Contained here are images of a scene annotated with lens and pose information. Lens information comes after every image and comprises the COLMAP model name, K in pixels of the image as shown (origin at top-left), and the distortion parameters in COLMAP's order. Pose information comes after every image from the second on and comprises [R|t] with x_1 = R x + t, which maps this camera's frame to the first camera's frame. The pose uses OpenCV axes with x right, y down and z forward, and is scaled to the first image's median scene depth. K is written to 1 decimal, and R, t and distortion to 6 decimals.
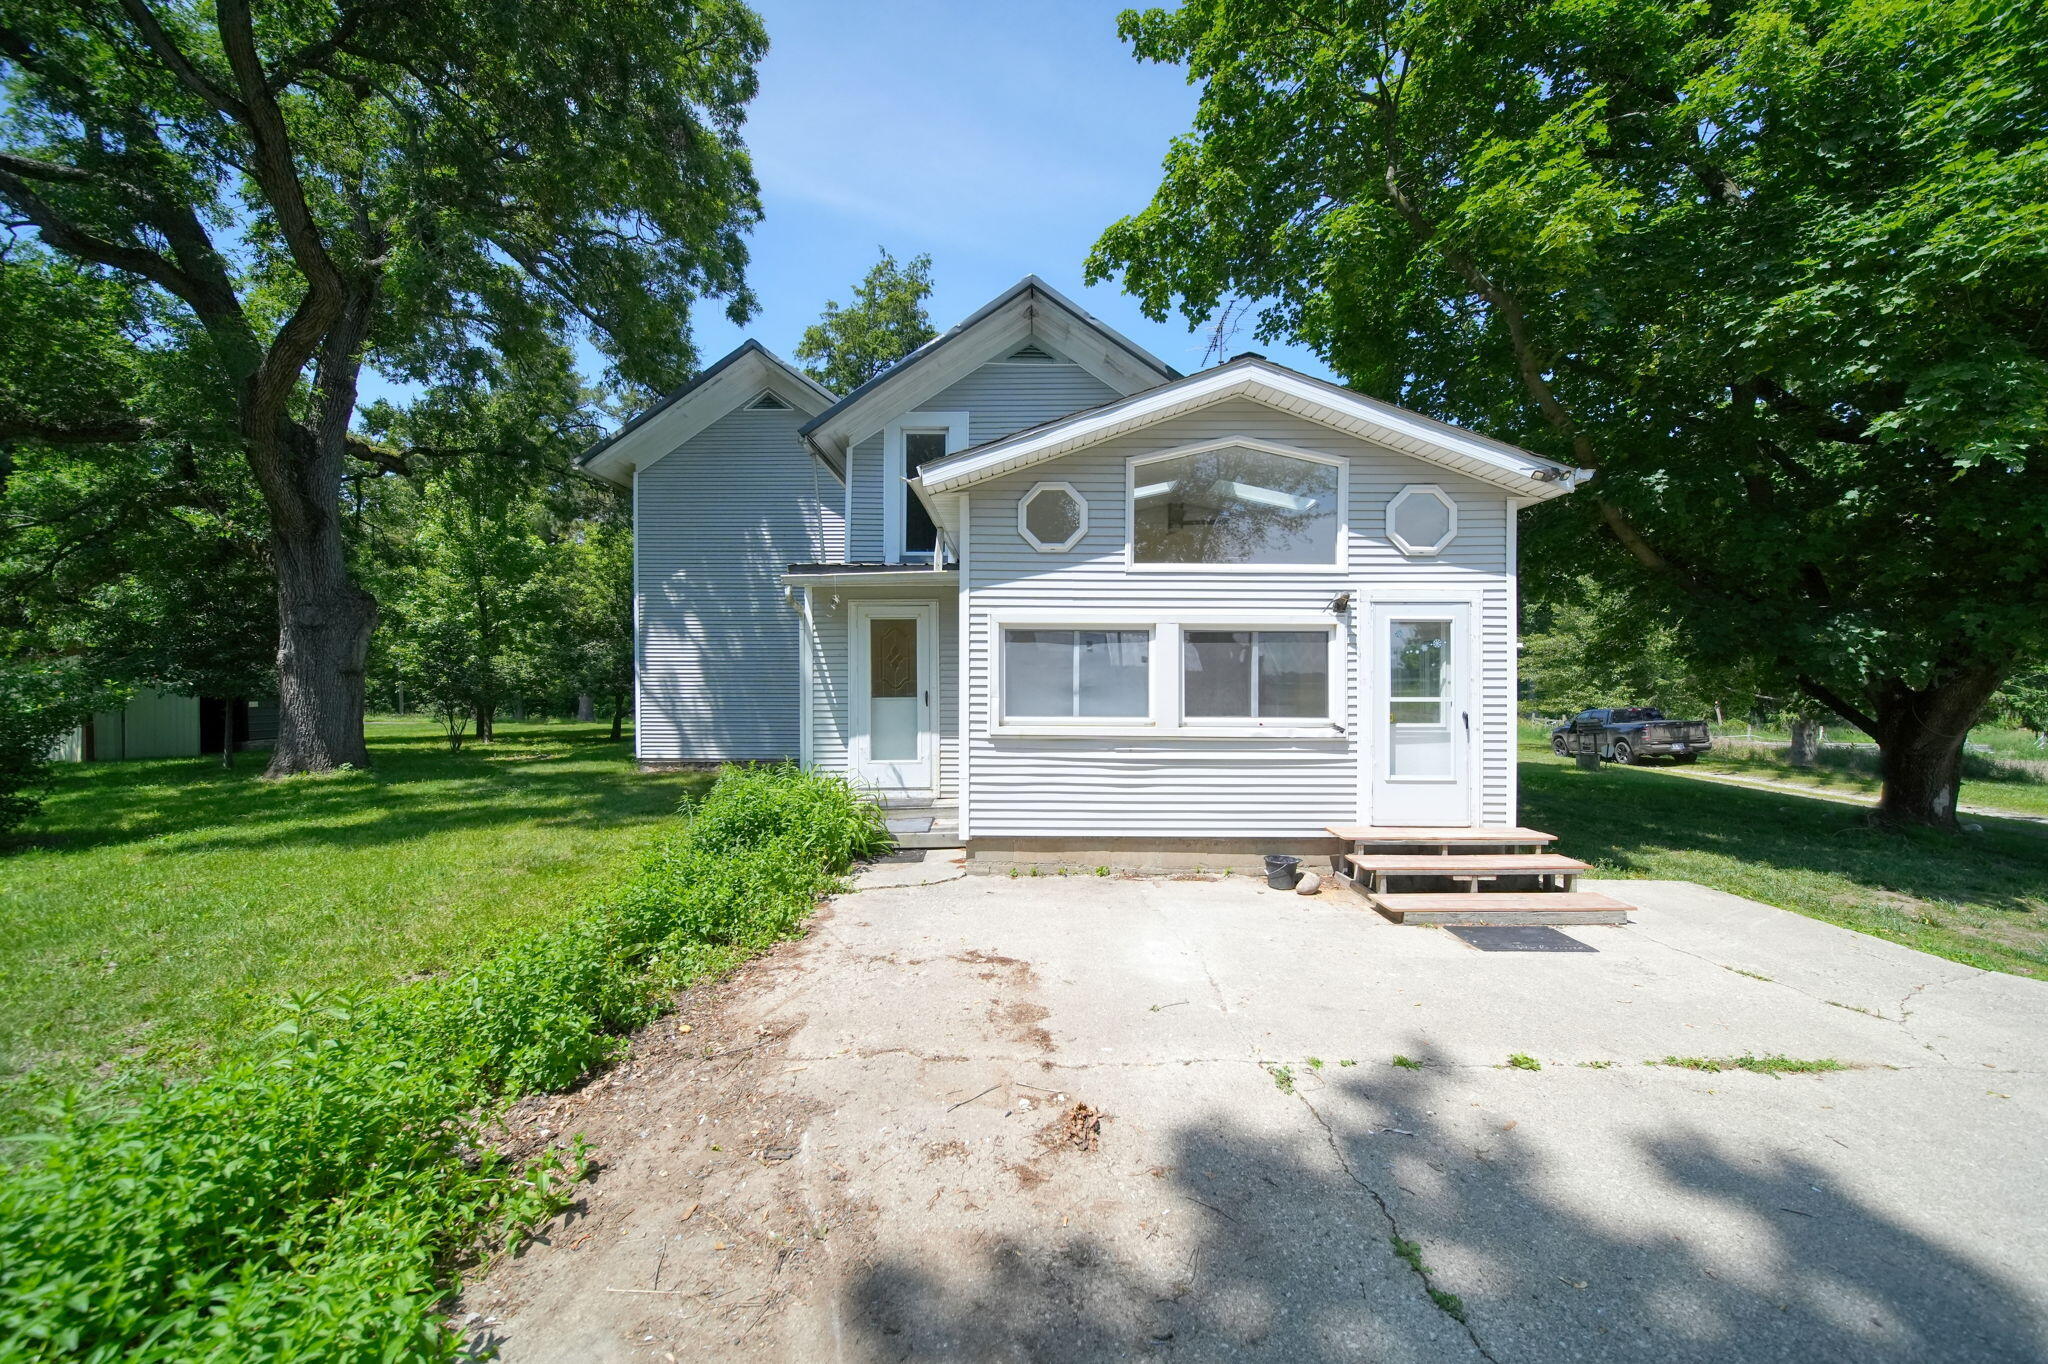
lens RADIAL K [[714.5, 0, 1024.0], [0, 714.5, 682.0], [0, 0, 1]] dist [0.000244, -0.000090]
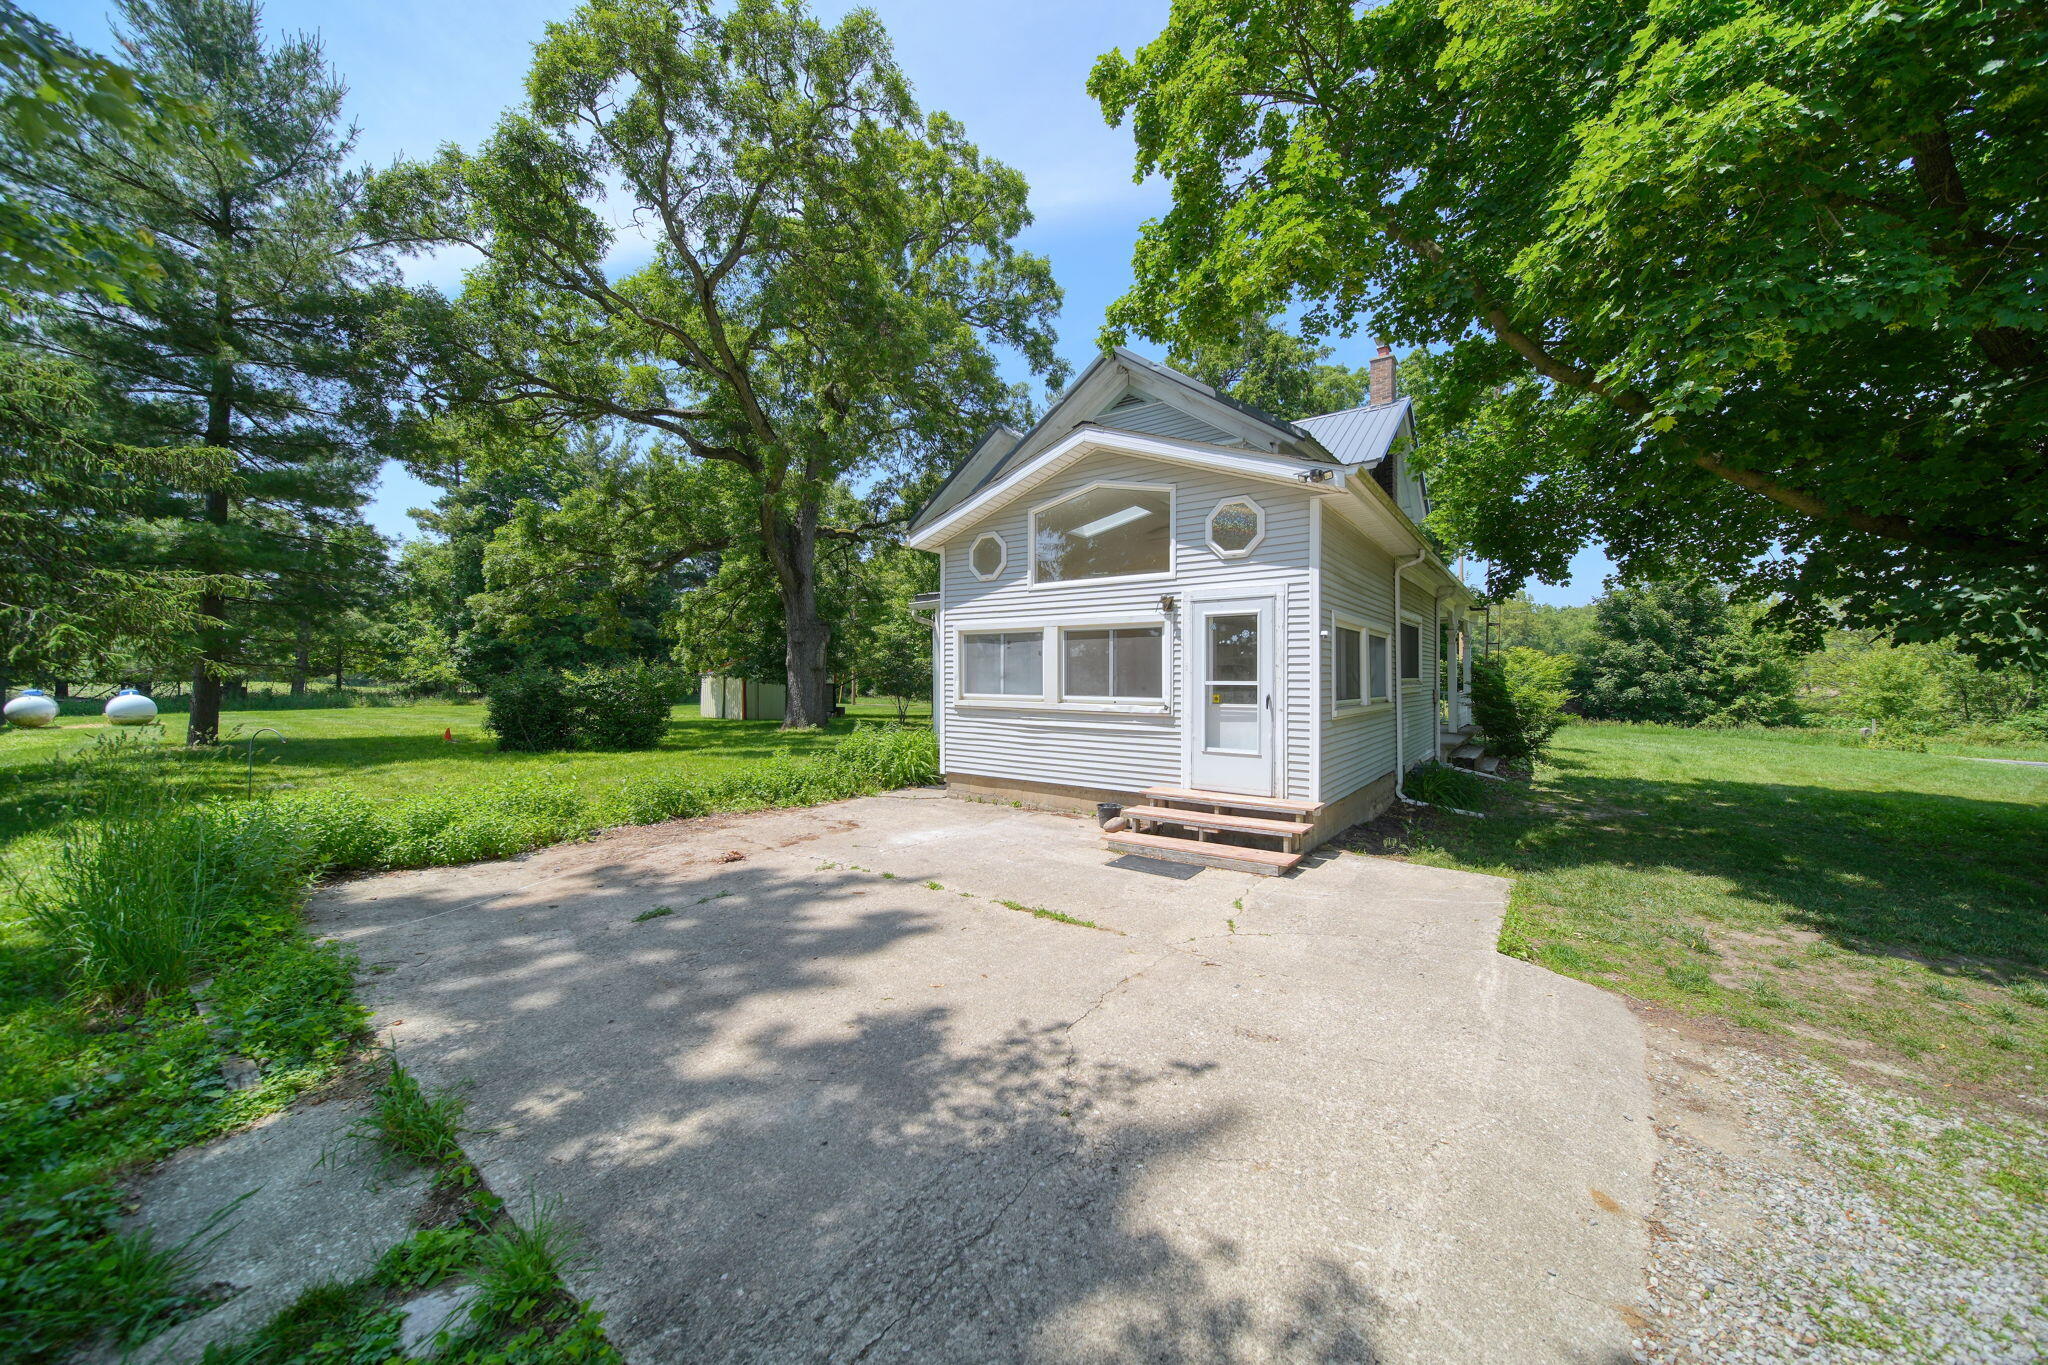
lens RADIAL K [[714.5, 0, 1024.0], [0, 714.5, 682.5], [0, 0, 1]] dist [0.000244, -0.000090]
pose [[0.805616, 0.004539, -0.592421, 0.959418], [-0.003220, 0.999989, 0.003282, 0.020710], [0.592429, -0.000737, 0.805622, -0.127875]]
